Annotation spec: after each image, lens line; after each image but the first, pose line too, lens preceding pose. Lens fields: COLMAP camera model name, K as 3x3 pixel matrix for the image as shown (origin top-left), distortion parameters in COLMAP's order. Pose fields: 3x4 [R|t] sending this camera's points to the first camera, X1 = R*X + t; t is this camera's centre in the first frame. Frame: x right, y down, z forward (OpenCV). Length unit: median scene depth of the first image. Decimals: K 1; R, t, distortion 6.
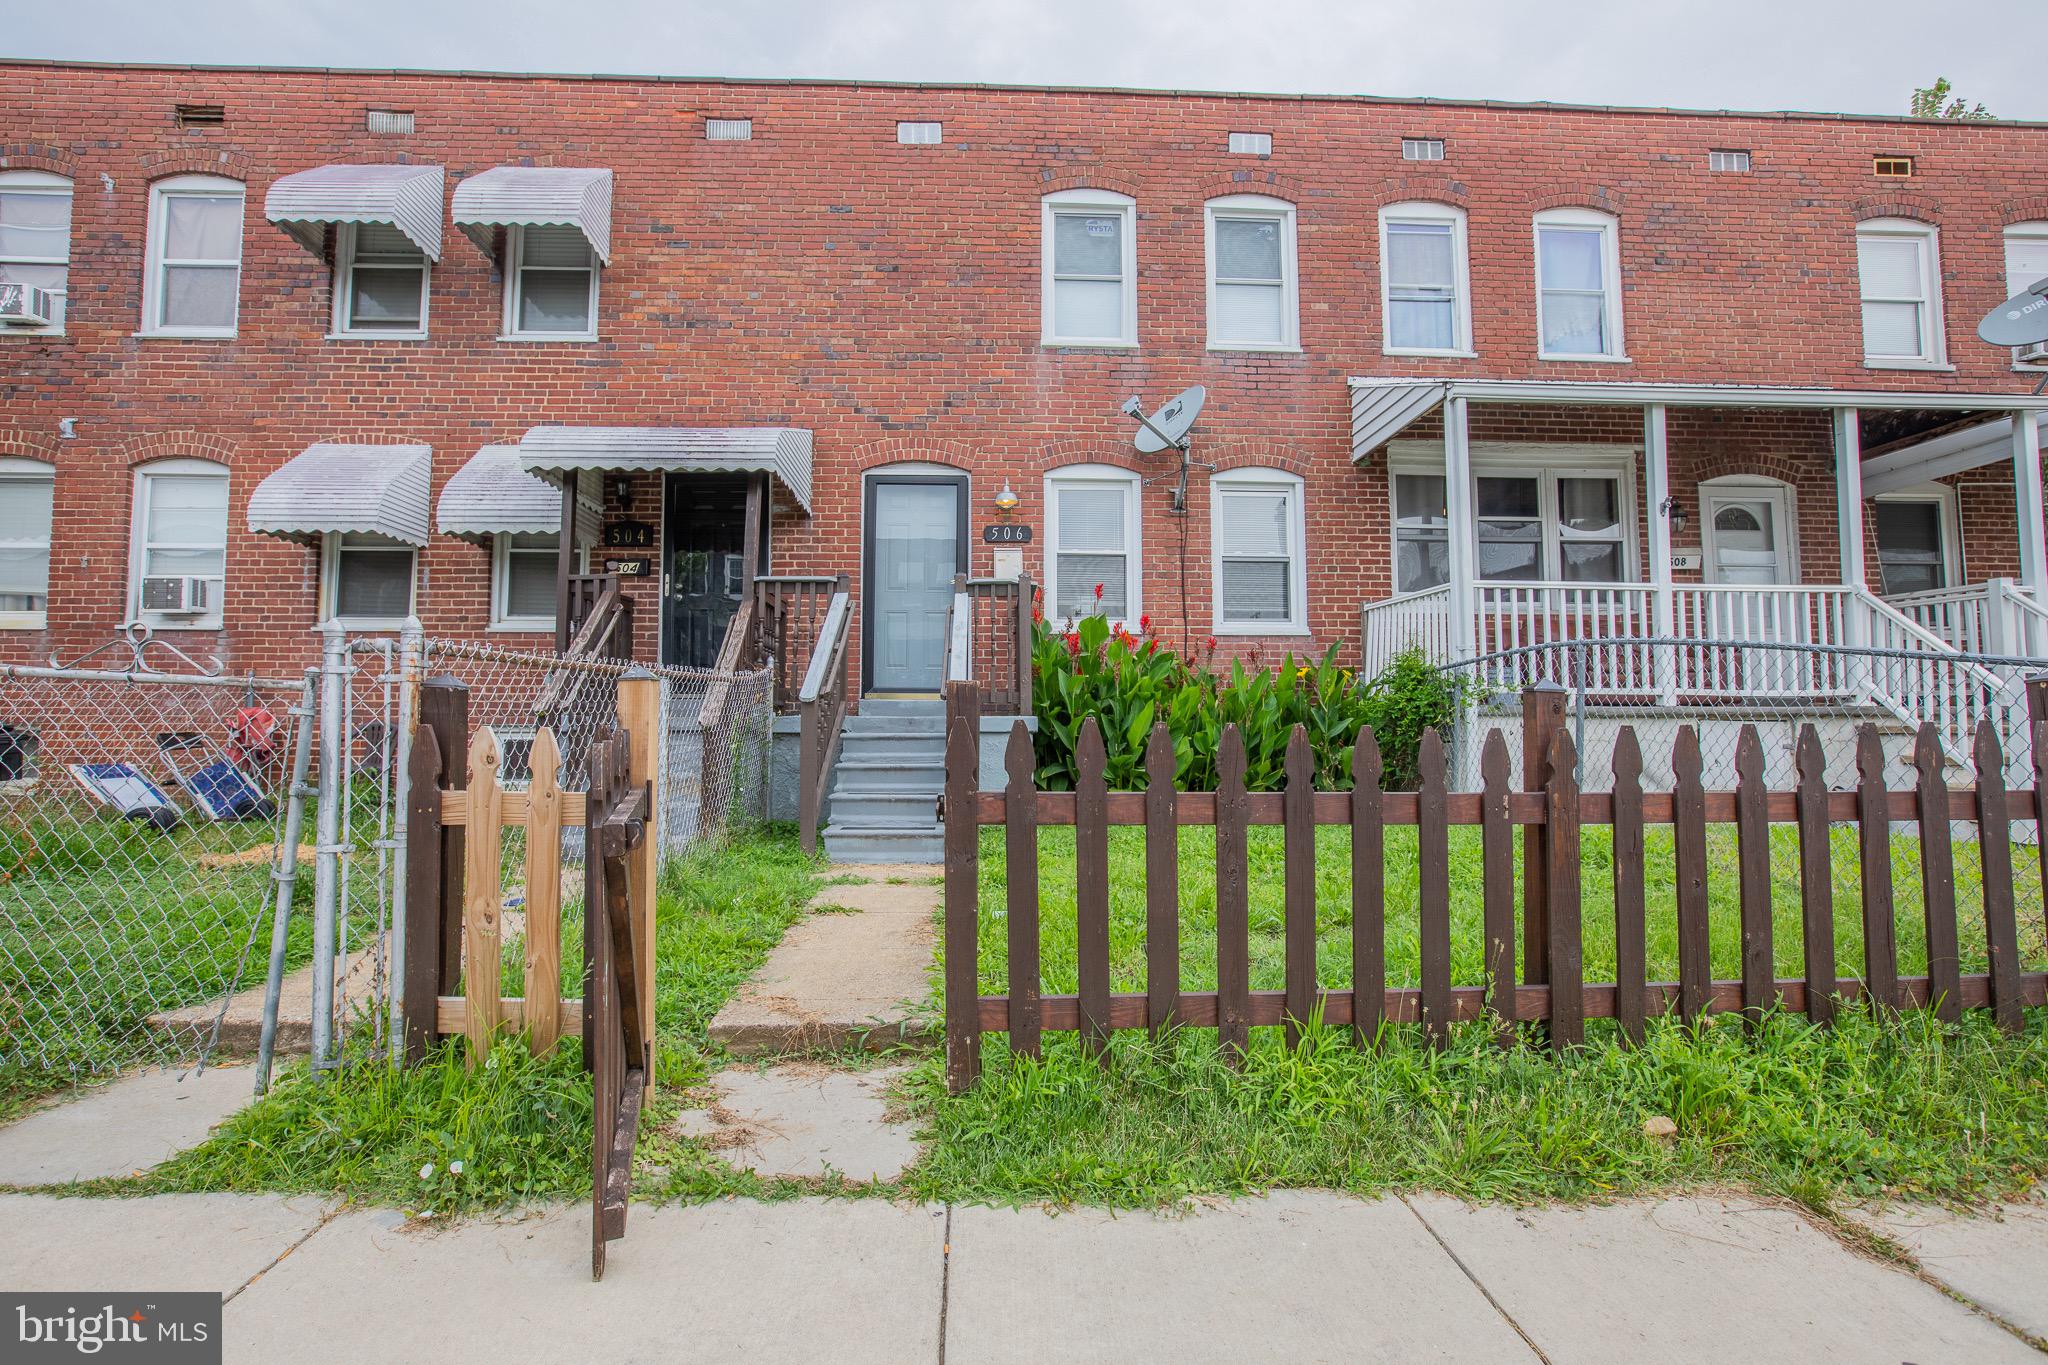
lens RADIAL K [[1045.0, 0, 1005.1], [0, 1045.0, 687.6], [0, 0, 1]] dist [-0.049841, 0.025444]
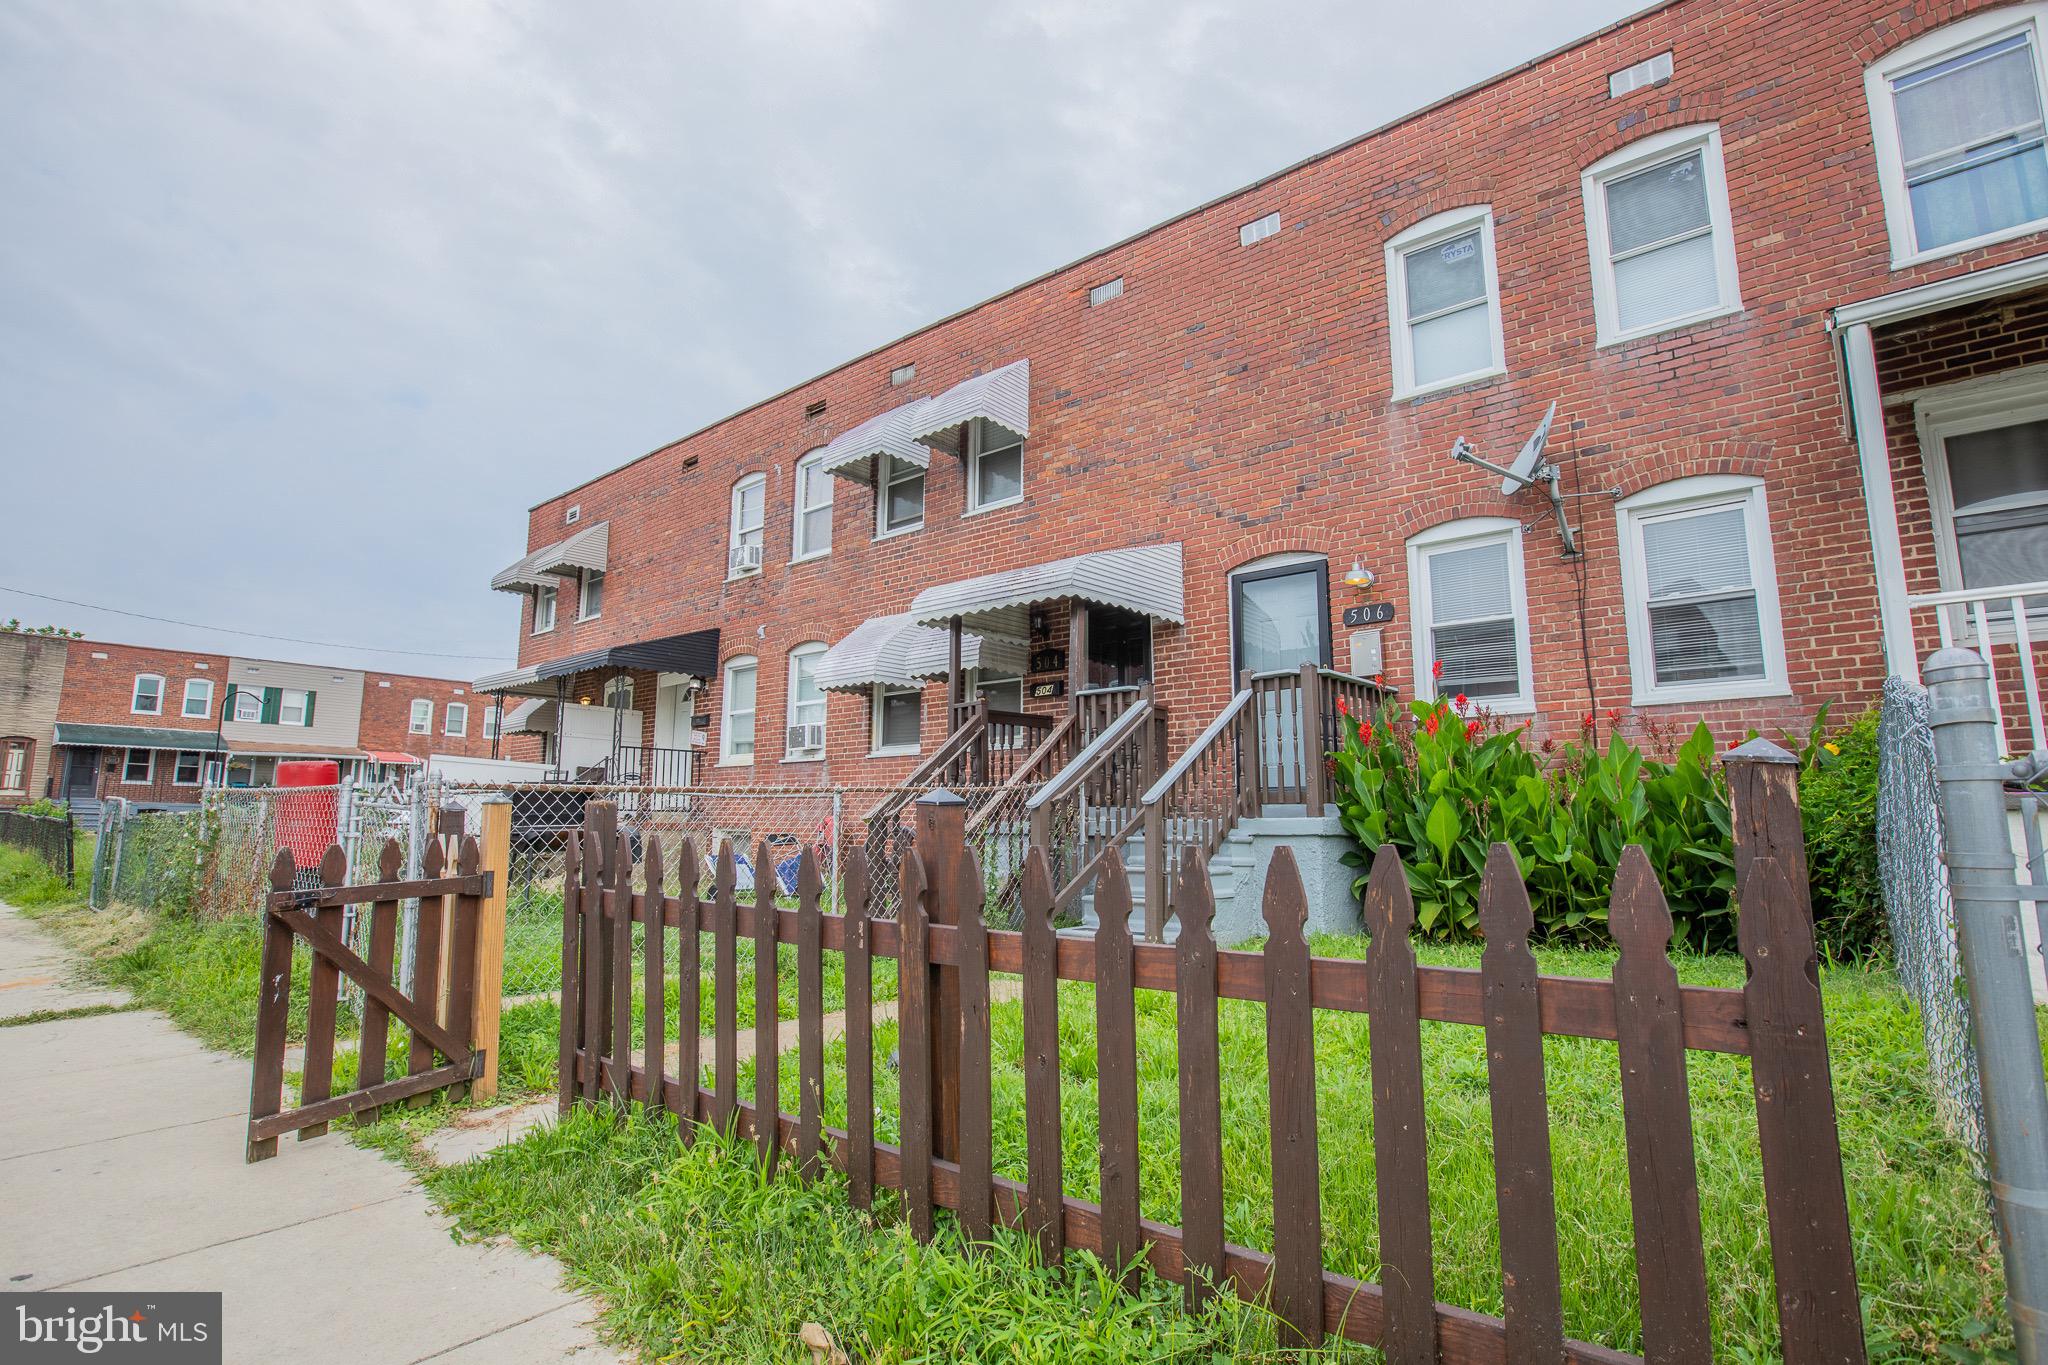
lens RADIAL K [[1045.0, 0, 1001.9], [0, 1045.0, 683.4], [0, 0, 1]] dist [-0.049841, 0.025444]
pose [[0.715807, -0.096149, -0.691647, 0.392681], [0.031496, 0.993913, -0.105573, -0.002081], [0.697587, 0.053786, 0.714478, 0.134734]]
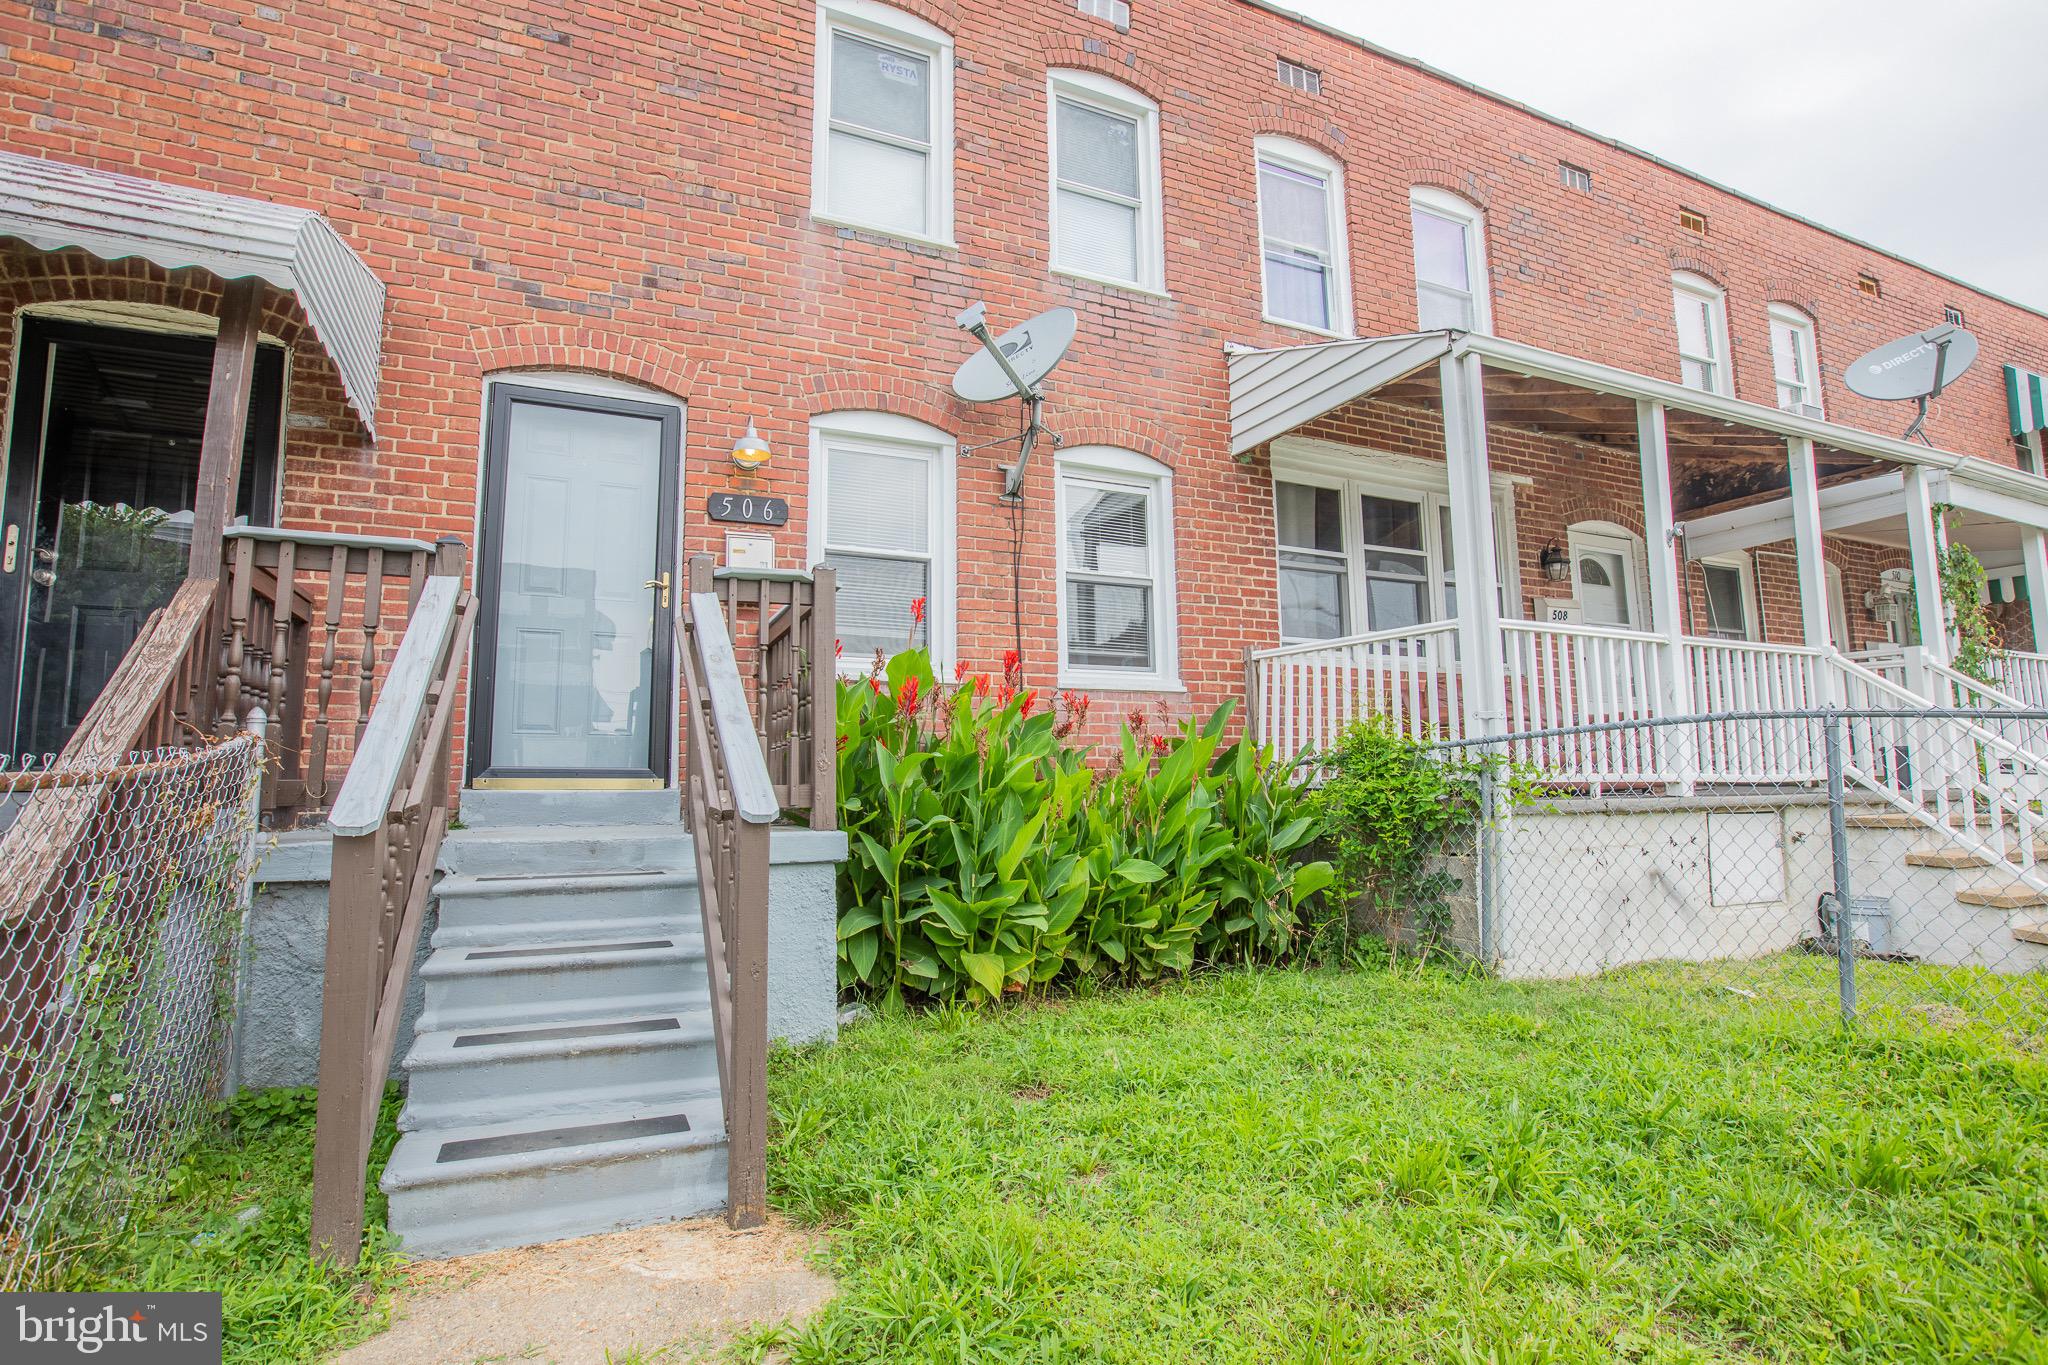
lens RADIAL K [[1045.0, 0, 1023.5], [0, 1045.0, 675.7], [0, 0, 1]] dist [-0.049841, 0.025444]
pose [[0.922577, 0.031687, 0.384510, -0.077883], [-0.007250, 0.997870, -0.064836, -0.014886], [-0.385746, 0.057028, 0.920841, 0.396243]]
